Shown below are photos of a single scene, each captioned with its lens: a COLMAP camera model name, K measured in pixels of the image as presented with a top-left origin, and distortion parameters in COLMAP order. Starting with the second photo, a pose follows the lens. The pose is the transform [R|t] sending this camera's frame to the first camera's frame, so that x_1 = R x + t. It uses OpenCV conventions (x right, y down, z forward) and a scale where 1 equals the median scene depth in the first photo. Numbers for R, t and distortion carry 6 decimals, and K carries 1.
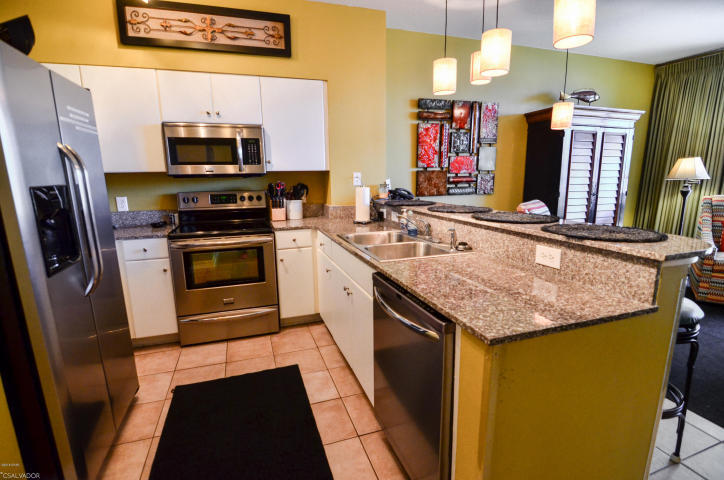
lens RADIAL K [[349.4, 0, 362.7], [0, 349.4, 234.3], [0, 0, 1]] dist [0.012026, 0.000724]
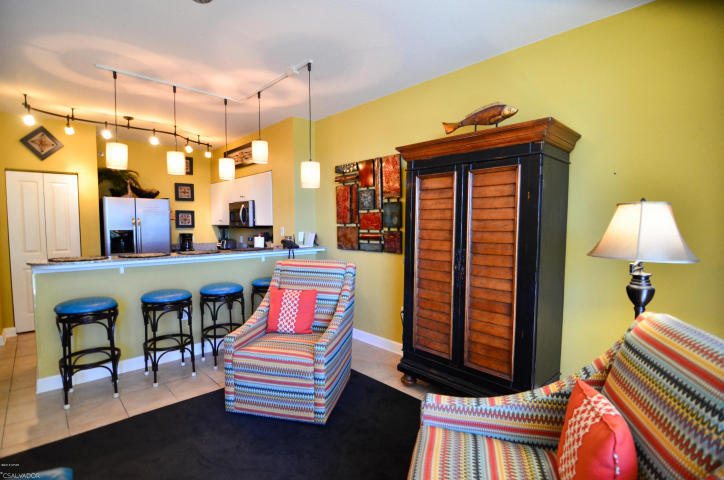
lens RADIAL K [[349.4, 0, 359.0], [0, 349.4, 243.5], [0, 0, 1]] dist [0.012026, 0.000724]
pose [[0.385549, 0.060885, -0.920676, 1.198427], [-0.167944, 0.985783, -0.005139, -0.127743], [0.907274, 0.156603, 0.390293, 0.605681]]
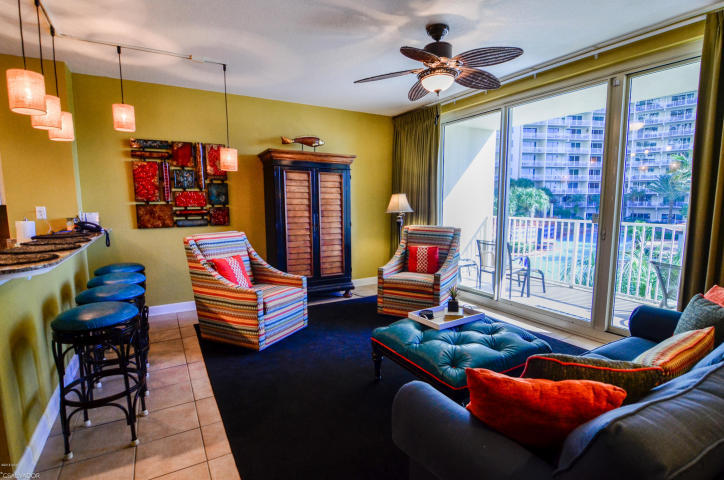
lens RADIAL K [[349.4, 0, 359.6], [0, 349.4, 243.7], [0, 0, 1]] dist [0.012026, 0.000724]
pose [[0.988684, -0.015903, 0.149166, 0.649601], [0.025038, 0.997911, -0.059561, 0.018975], [-0.147908, 0.062622, 0.987017, -0.149610]]
